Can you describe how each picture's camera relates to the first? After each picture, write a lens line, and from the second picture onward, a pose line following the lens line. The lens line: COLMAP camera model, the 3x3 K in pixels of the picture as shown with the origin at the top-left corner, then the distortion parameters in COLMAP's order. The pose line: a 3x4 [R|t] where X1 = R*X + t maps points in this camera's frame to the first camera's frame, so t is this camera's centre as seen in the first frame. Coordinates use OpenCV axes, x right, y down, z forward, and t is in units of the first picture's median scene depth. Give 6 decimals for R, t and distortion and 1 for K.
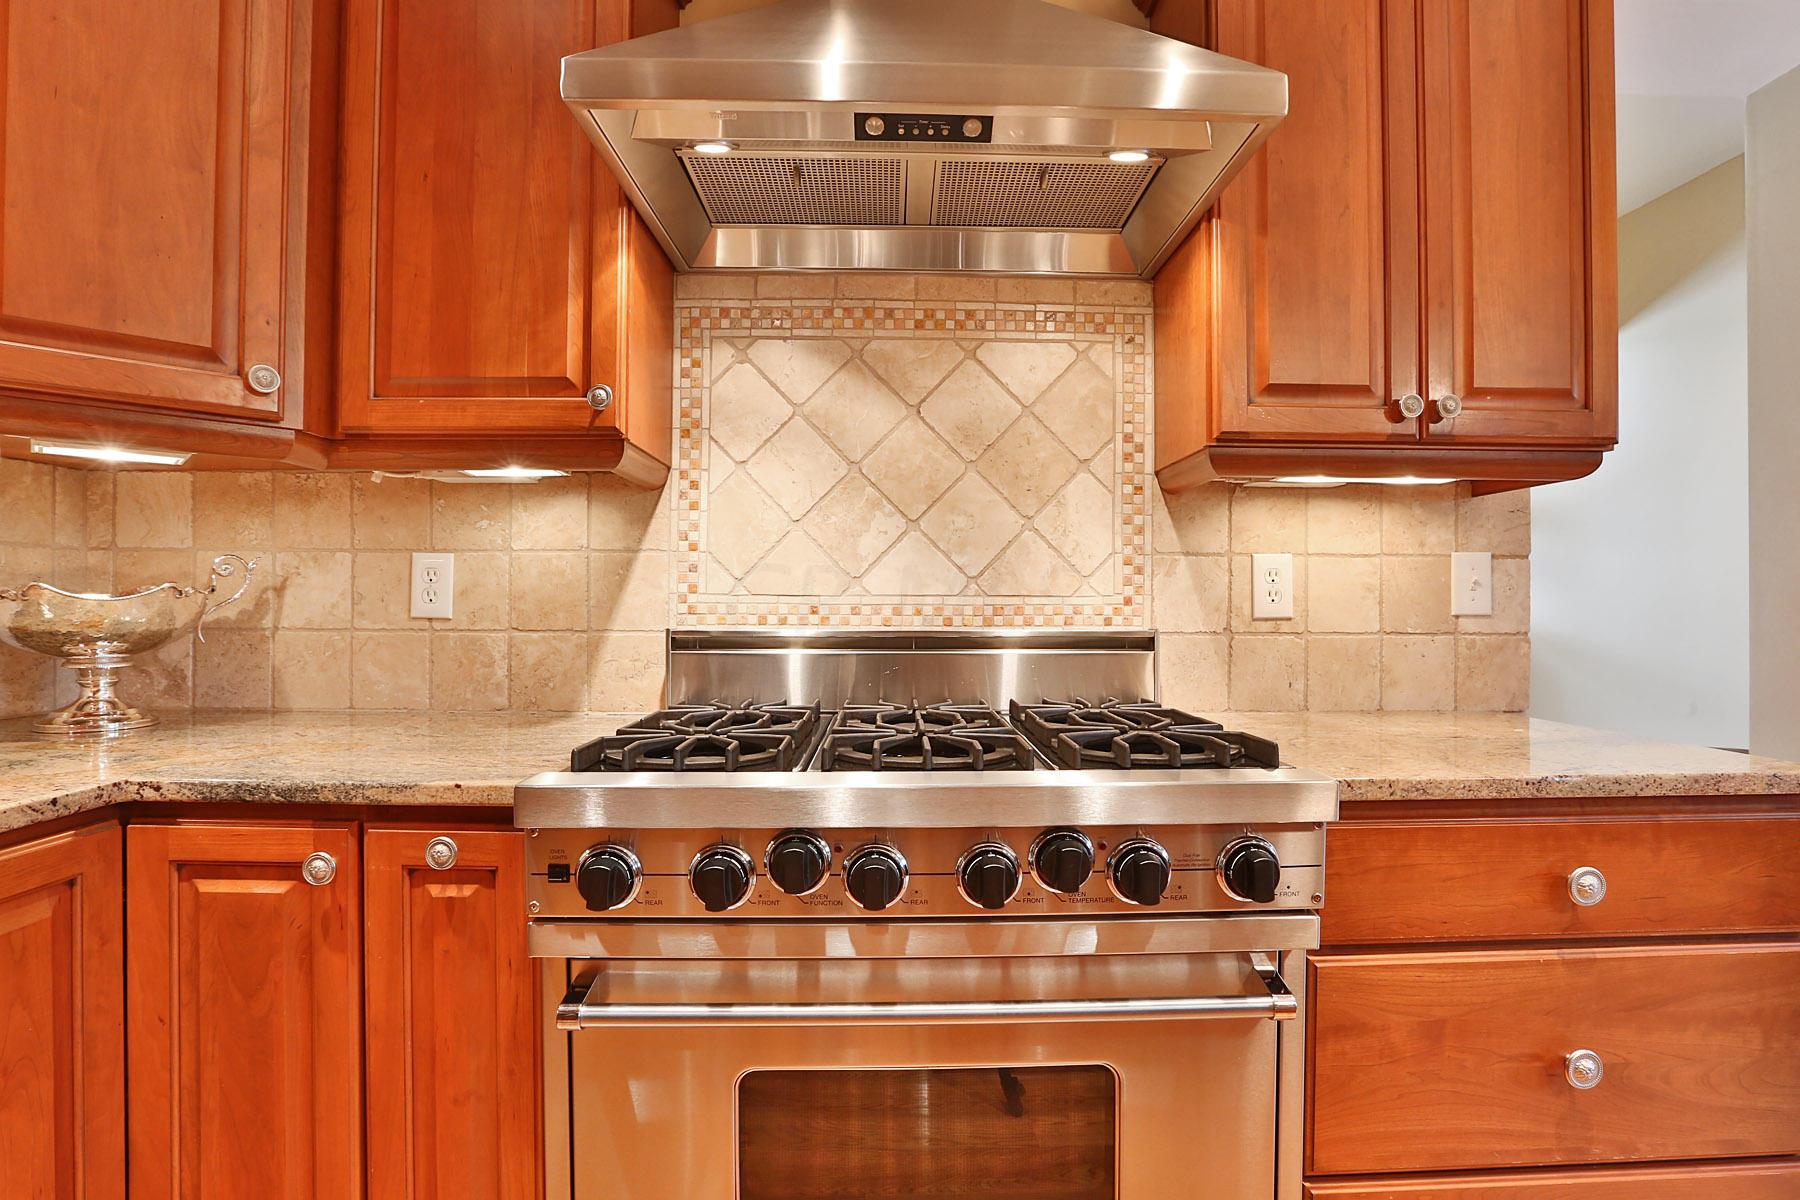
lens RADIAL K [[910.5, 0, 900.0], [0, 910.5, 600.0], [0, 0, 1]] dist [-0.067938, 0.042209]
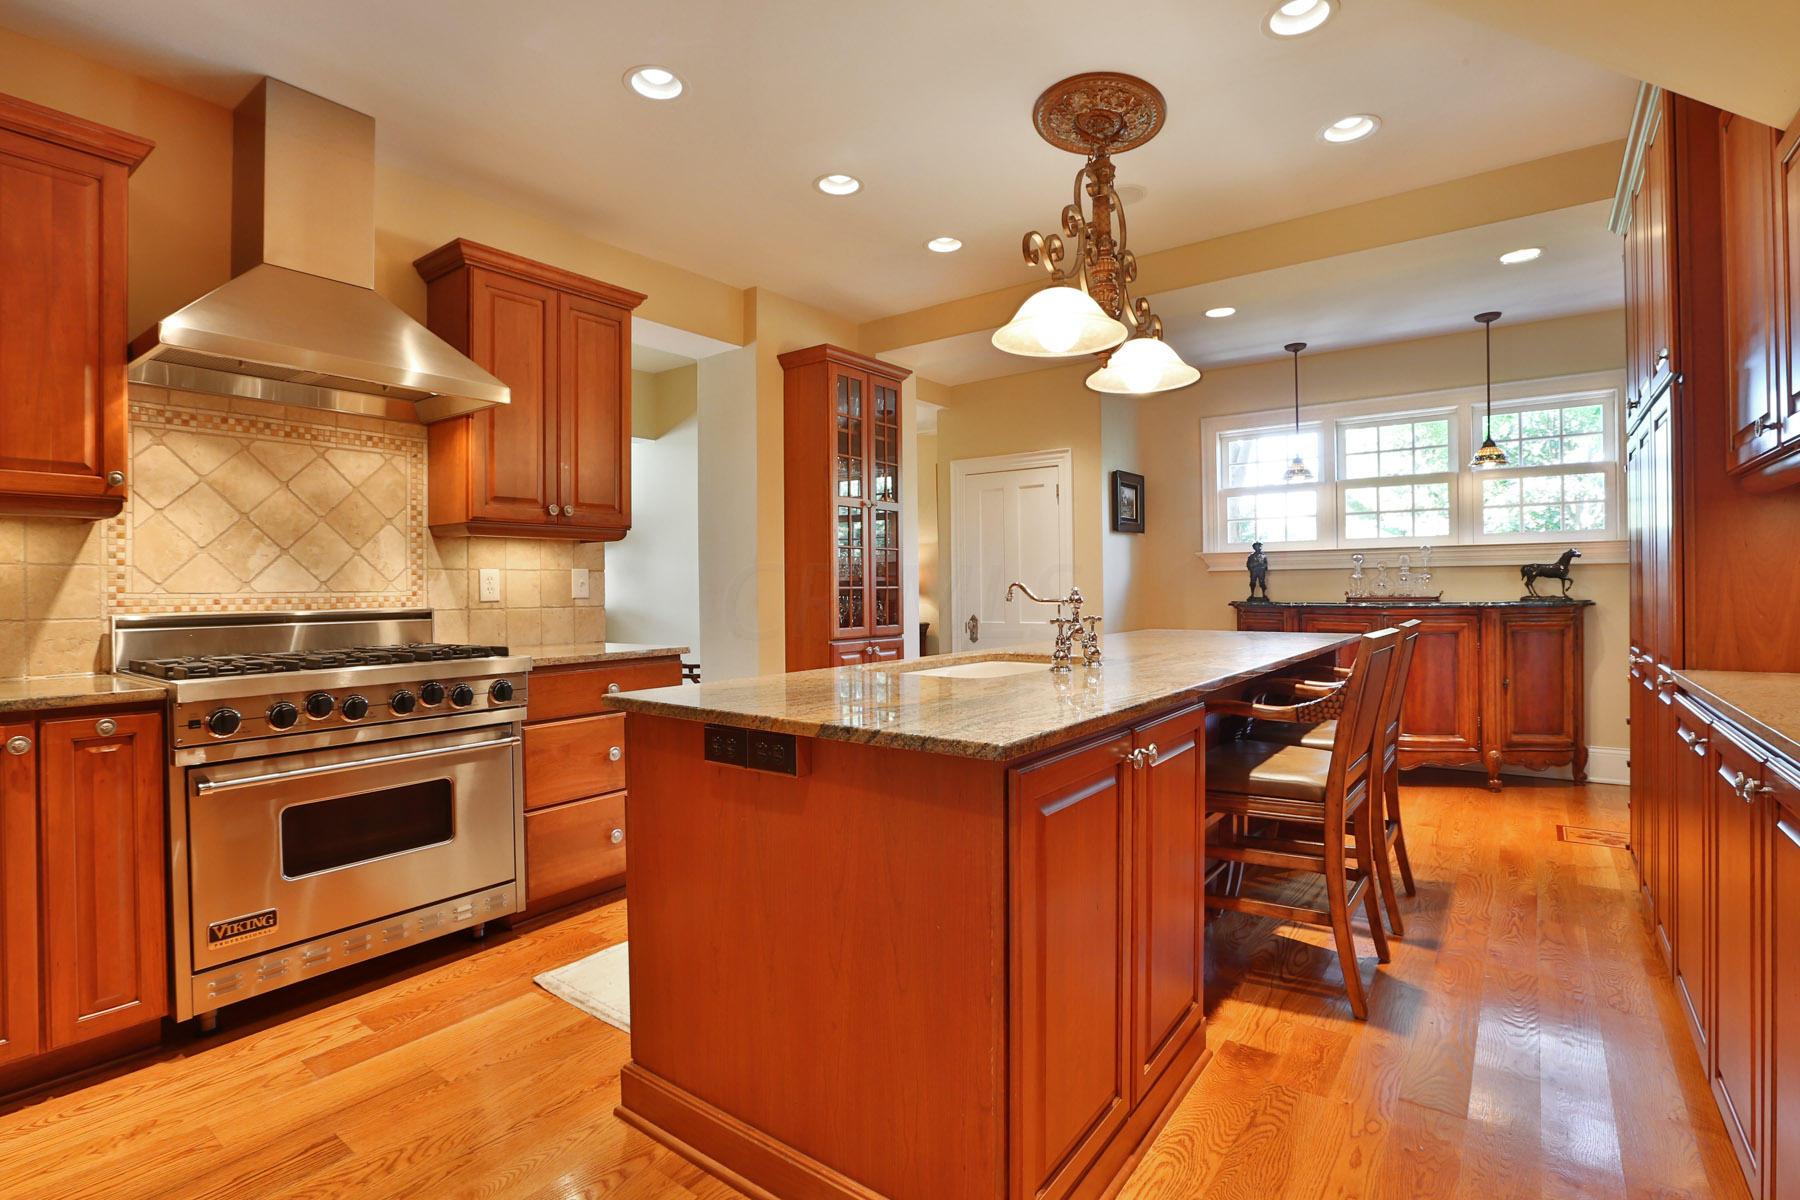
lens RADIAL K [[849.5, 0, 890.0], [0, 849.5, 592.5], [0, 0, 1]] dist [-0.059261, 0.018844]
pose [[0.620610, -0.013413, 0.784004, -0.503760], [0.009987, 0.999908, 0.009201, -0.007634], [-0.784055, 0.002120, 0.620687, -0.870517]]
